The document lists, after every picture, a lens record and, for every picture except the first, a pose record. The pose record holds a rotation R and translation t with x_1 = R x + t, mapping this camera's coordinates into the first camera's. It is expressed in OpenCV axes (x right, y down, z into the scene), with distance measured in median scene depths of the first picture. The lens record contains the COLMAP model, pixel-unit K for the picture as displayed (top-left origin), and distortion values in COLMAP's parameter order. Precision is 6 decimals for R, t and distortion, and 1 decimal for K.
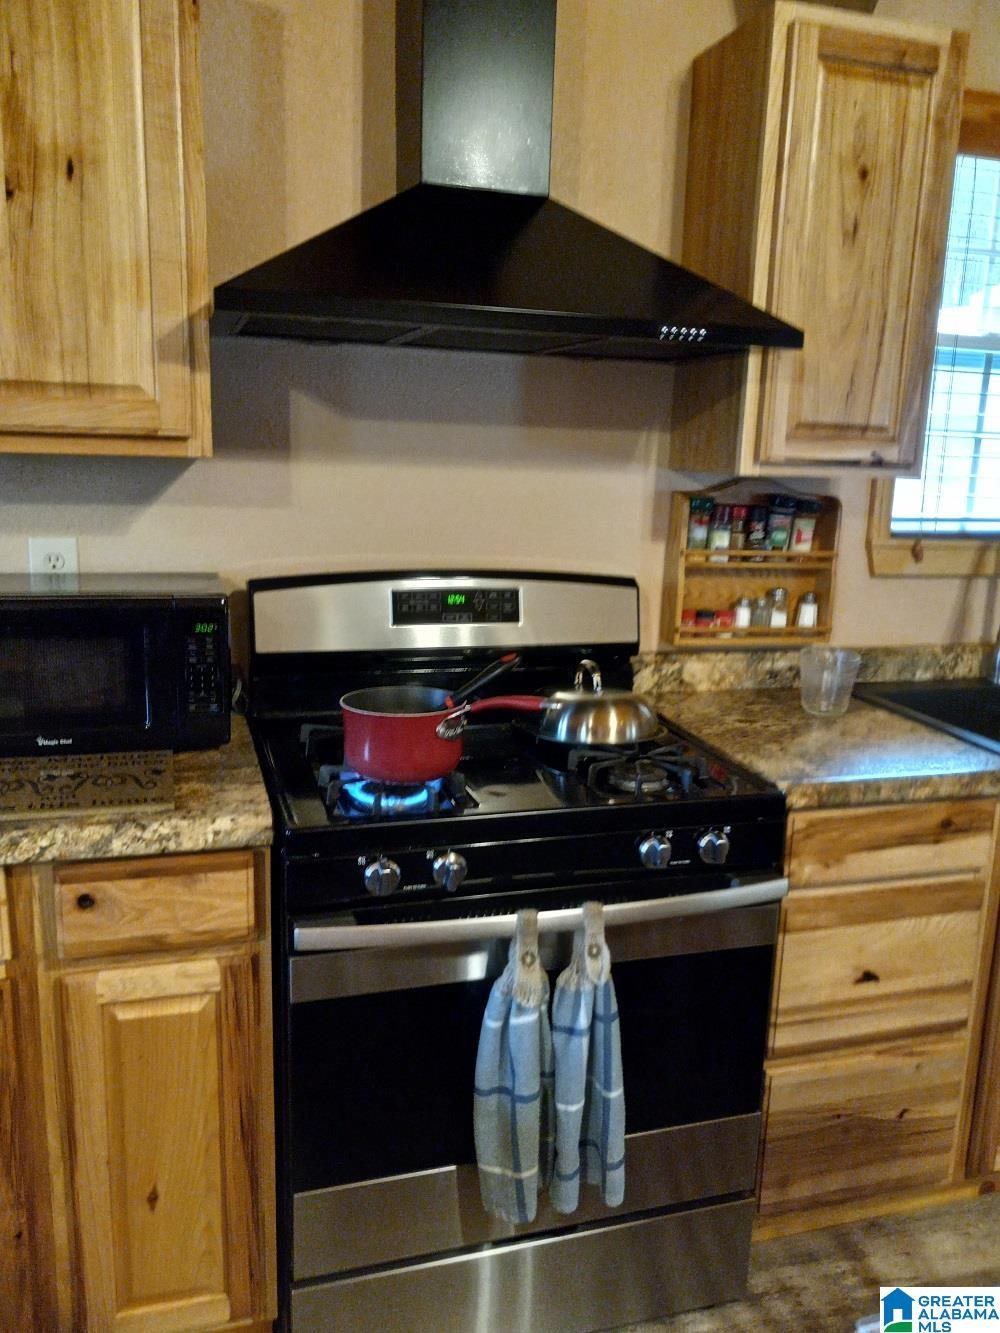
lens RADIAL K [[1053.5, 0, 500.0], [0, 1053.5, 666.5], [0, 0, 1]] dist [0.068196, -0.202892]
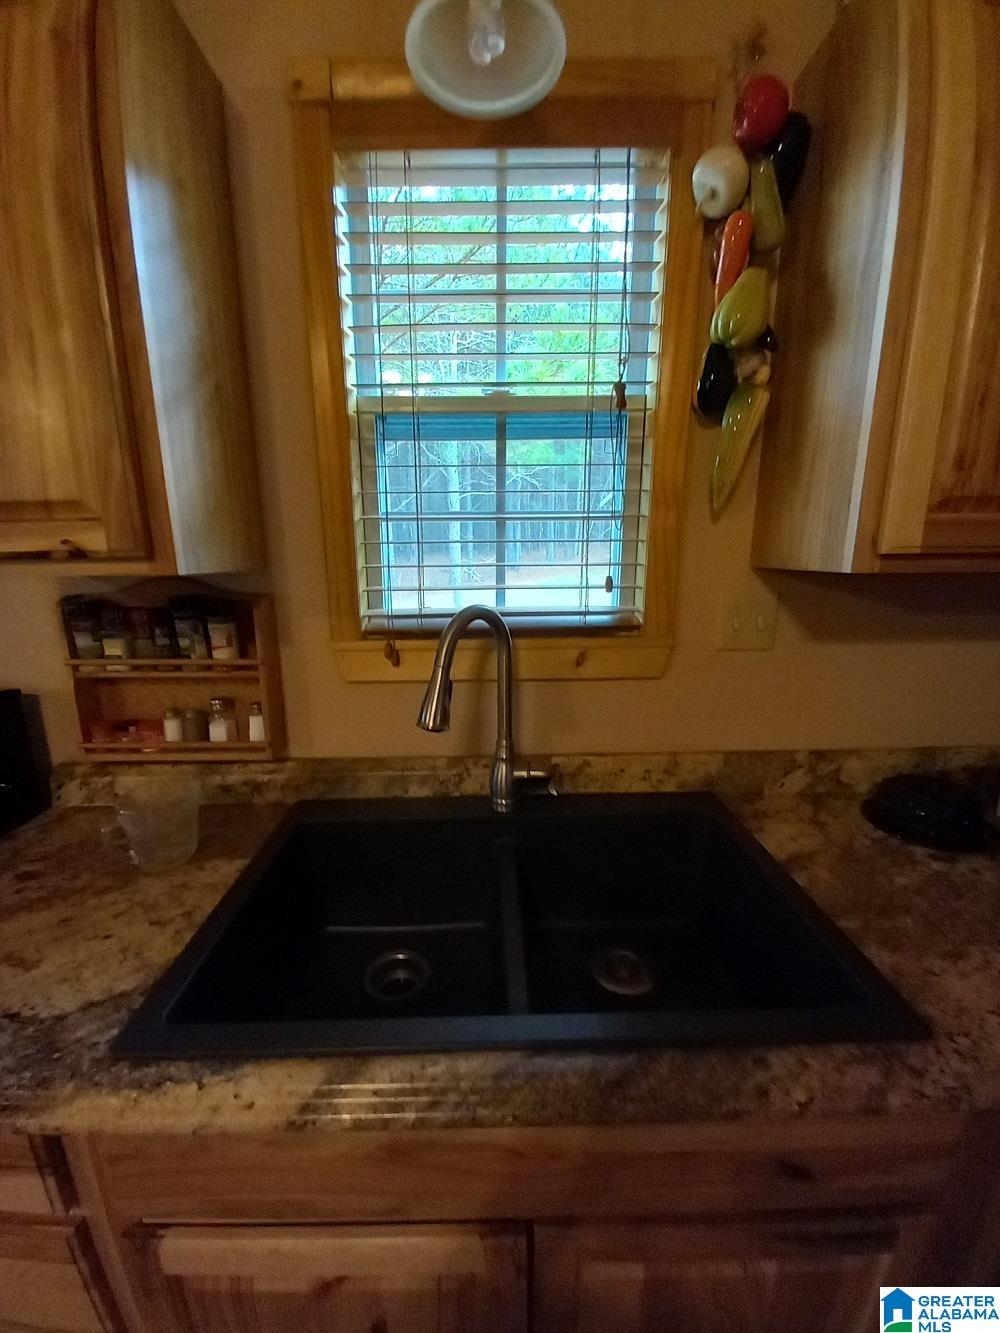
lens RADIAL K [[522.8, 0, 500.0], [0, 522.8, 666.5], [0, 0, 1]] dist [0.000914, 0.000040]
pose [[0.958909, 0.007621, -0.283612, 0.615598], [-0.008379, 0.999964, -0.001457, -0.100577], [0.283591, 0.003773, 0.958938, 0.630775]]
